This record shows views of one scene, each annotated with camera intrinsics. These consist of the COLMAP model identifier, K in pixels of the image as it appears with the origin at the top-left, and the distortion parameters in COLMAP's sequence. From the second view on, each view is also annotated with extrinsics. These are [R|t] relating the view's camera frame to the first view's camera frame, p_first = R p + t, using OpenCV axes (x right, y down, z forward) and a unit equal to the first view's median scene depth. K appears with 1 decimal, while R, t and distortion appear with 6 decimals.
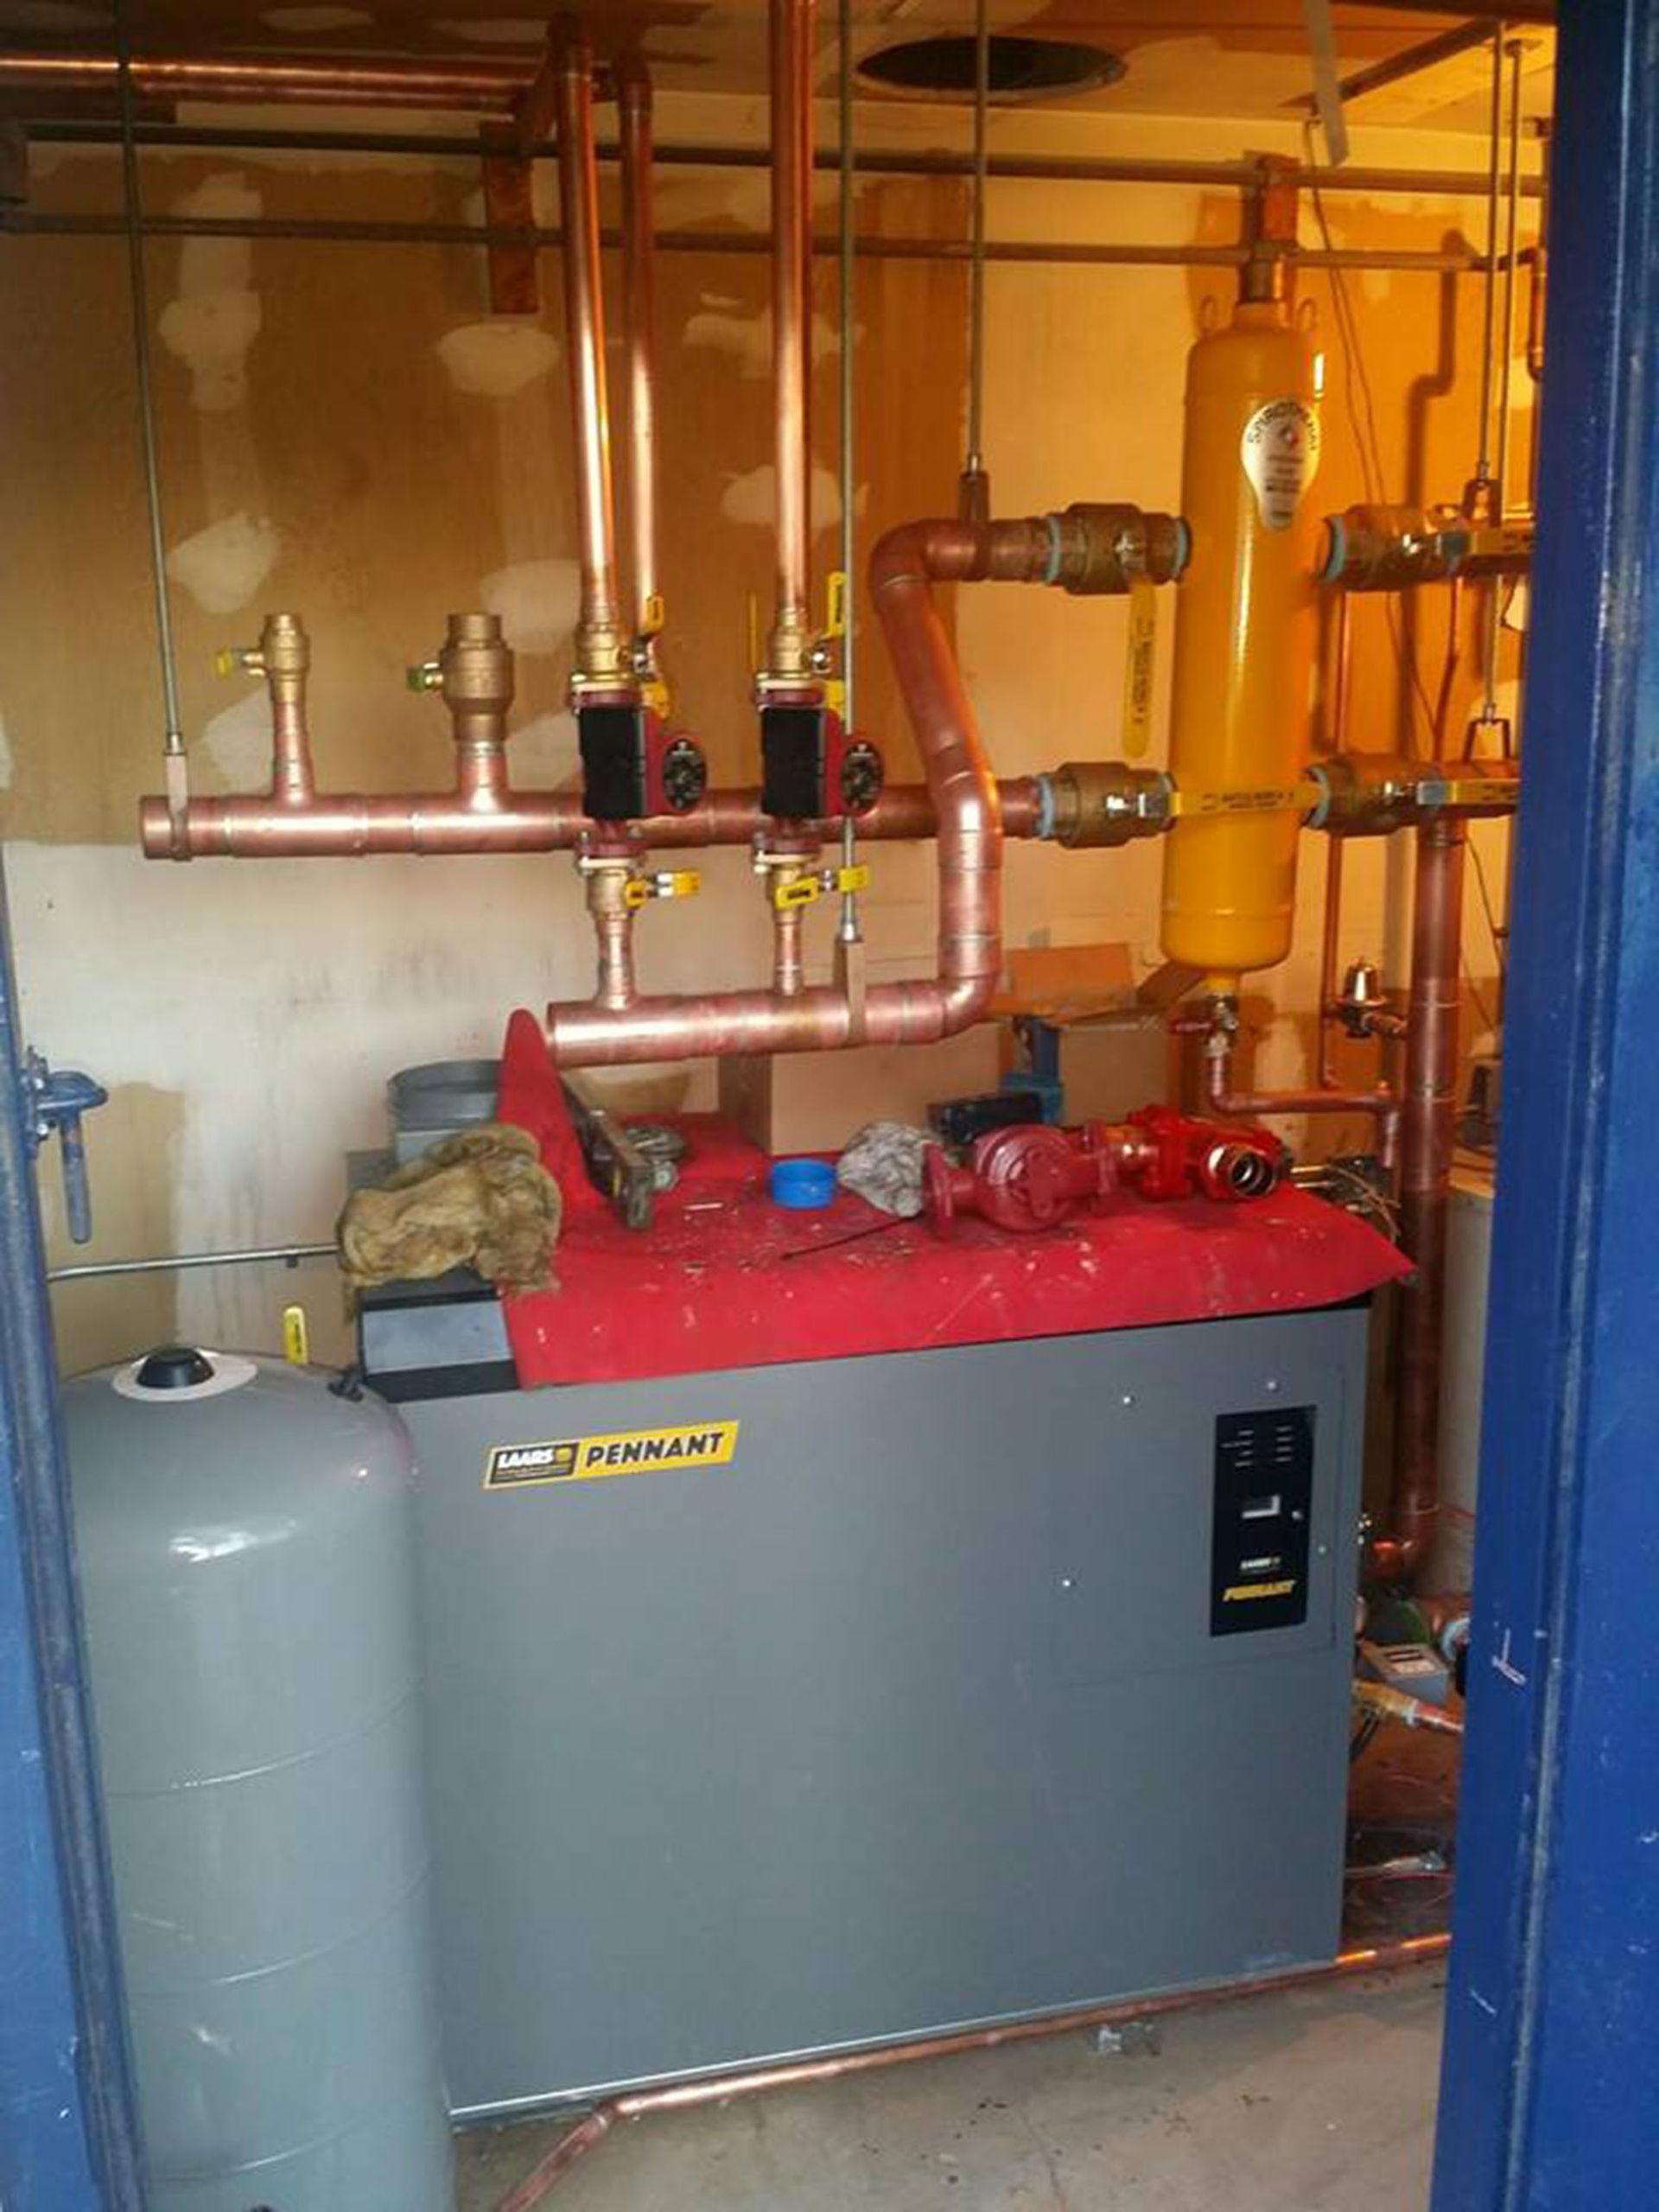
lens RADIAL K [[2085.0, 0, 829.5], [0, 2085.0, 1106.0], [0, 0, 1]] dist [0.103829, -0.276232]
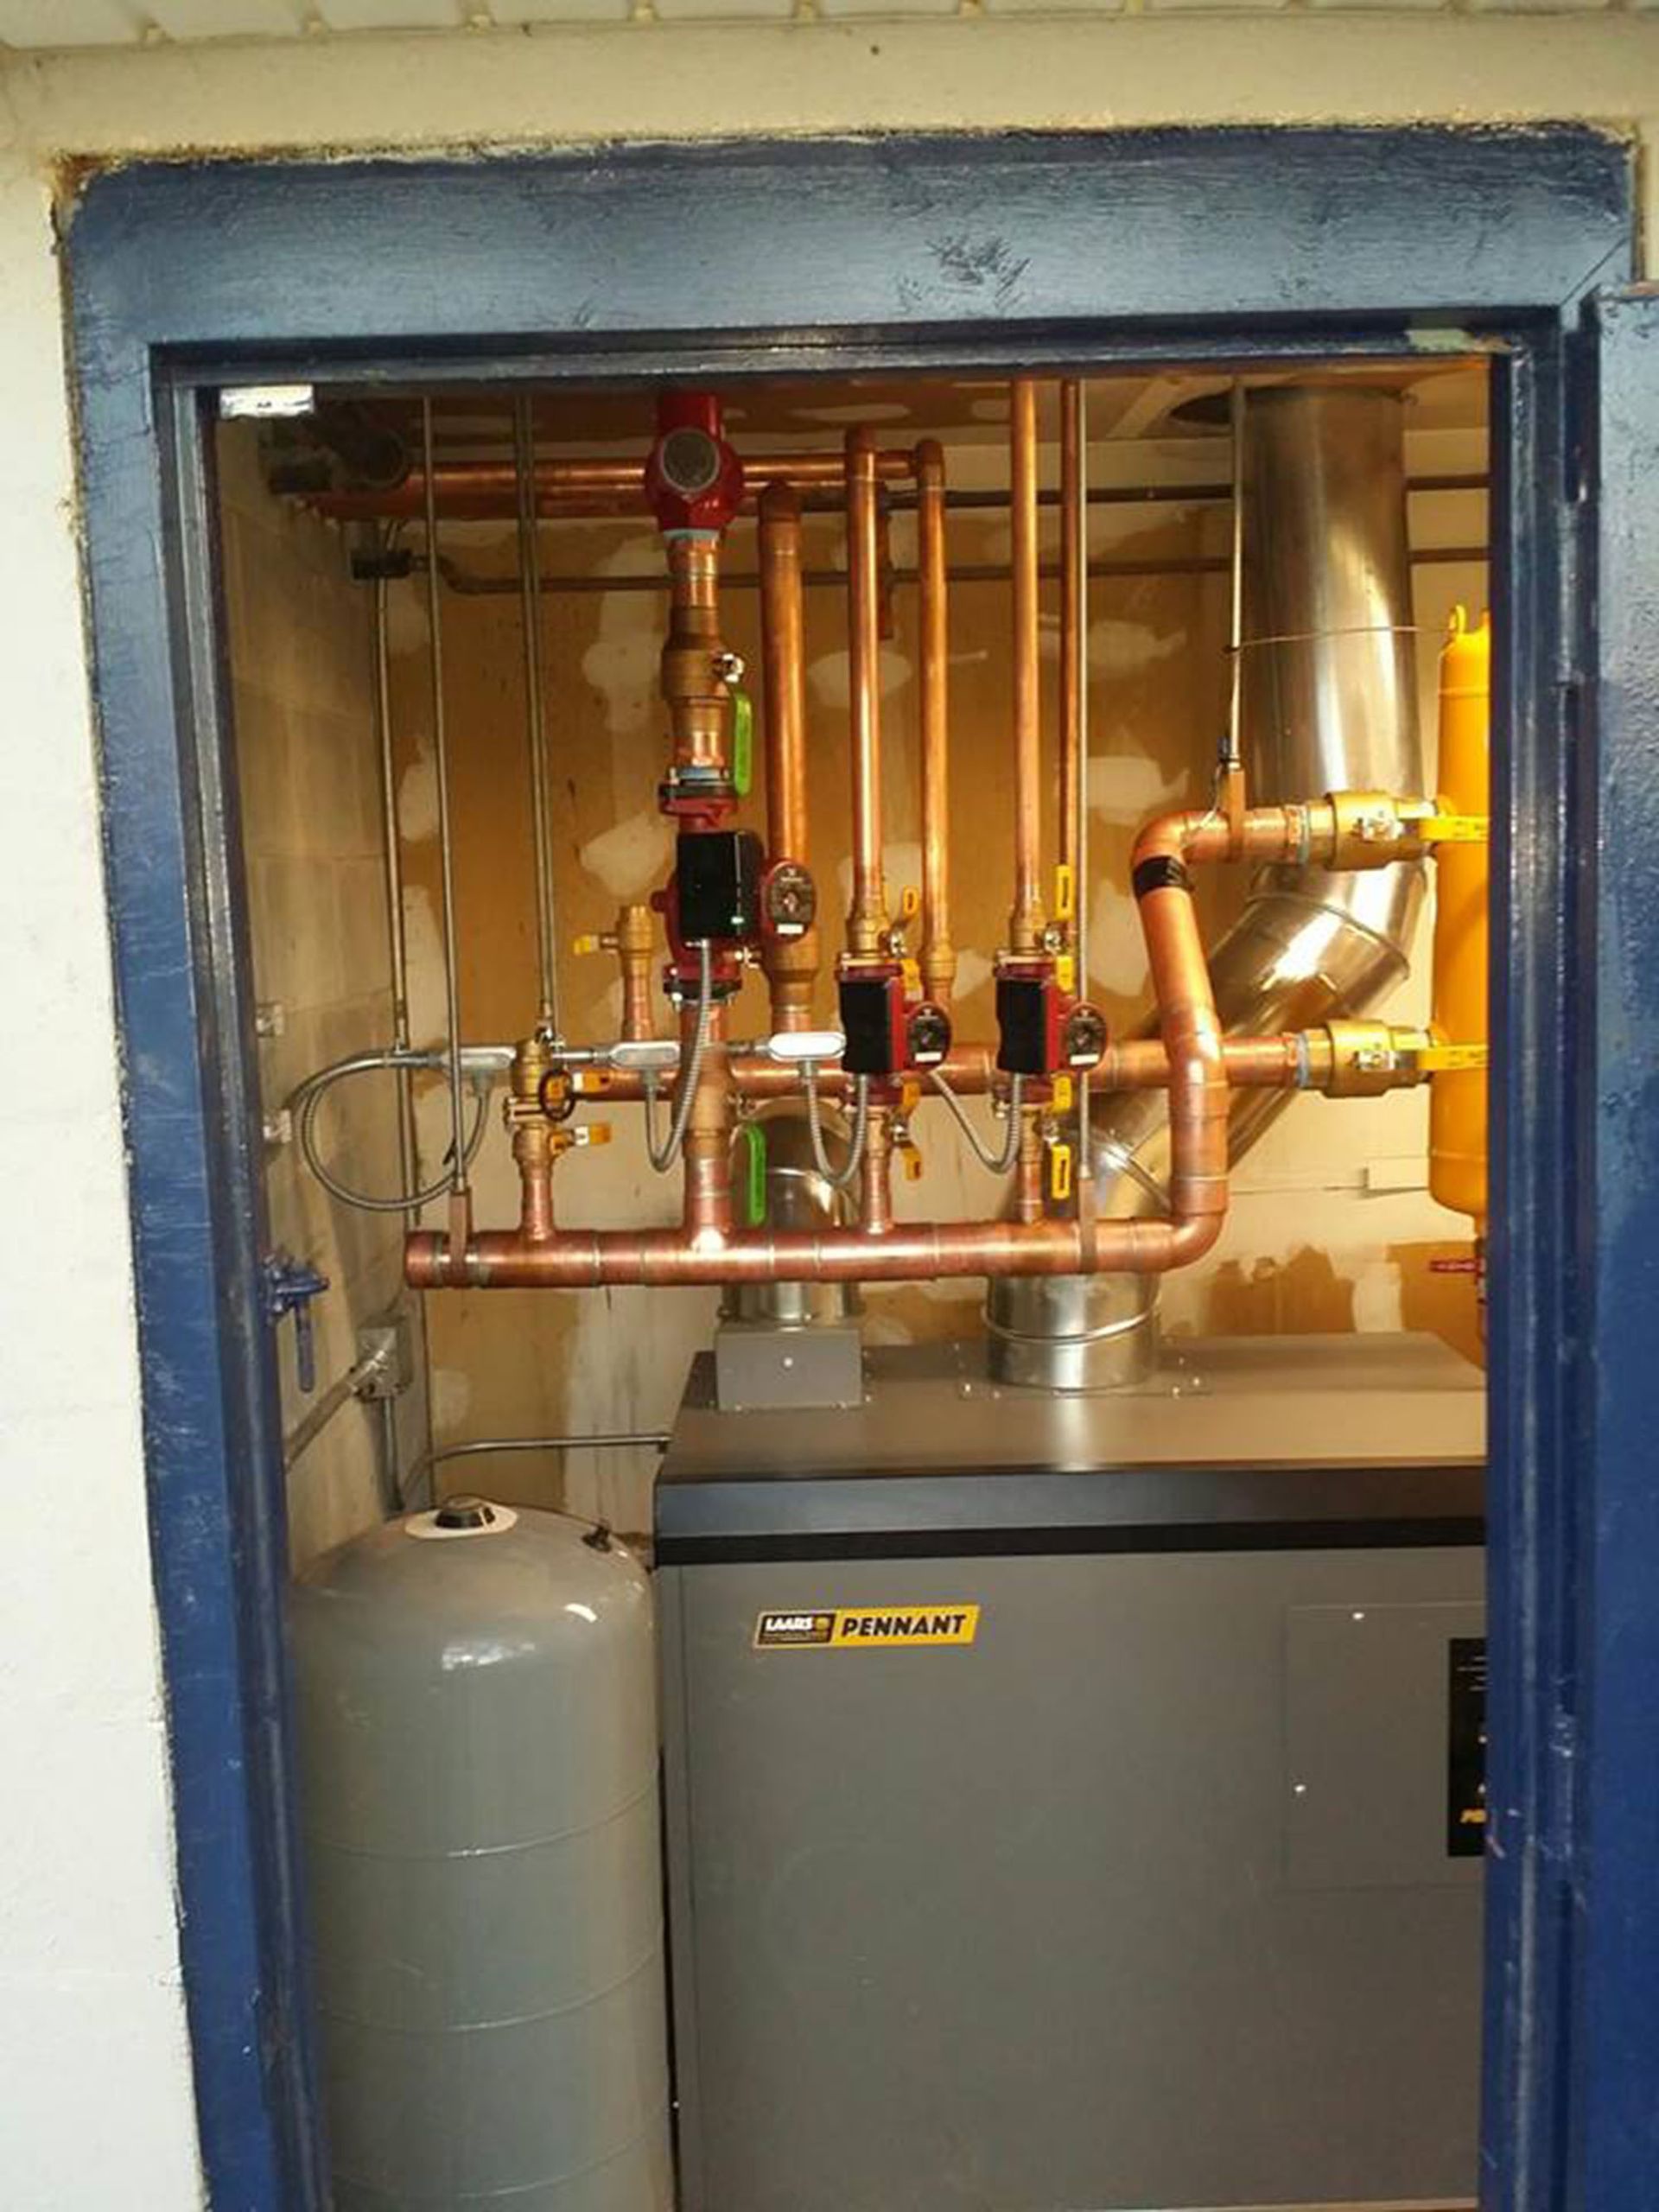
lens RADIAL K [[2085.0, 0, 829.5], [0, 2085.0, 1106.0], [0, 0, 1]] dist [0.103829, -0.276232]
pose [[0.967769, 0.011396, -0.251581, 0.160868], [-0.038561, 0.993901, -0.103311, 0.003829], [0.248869, 0.109683, 0.962306, -0.131021]]
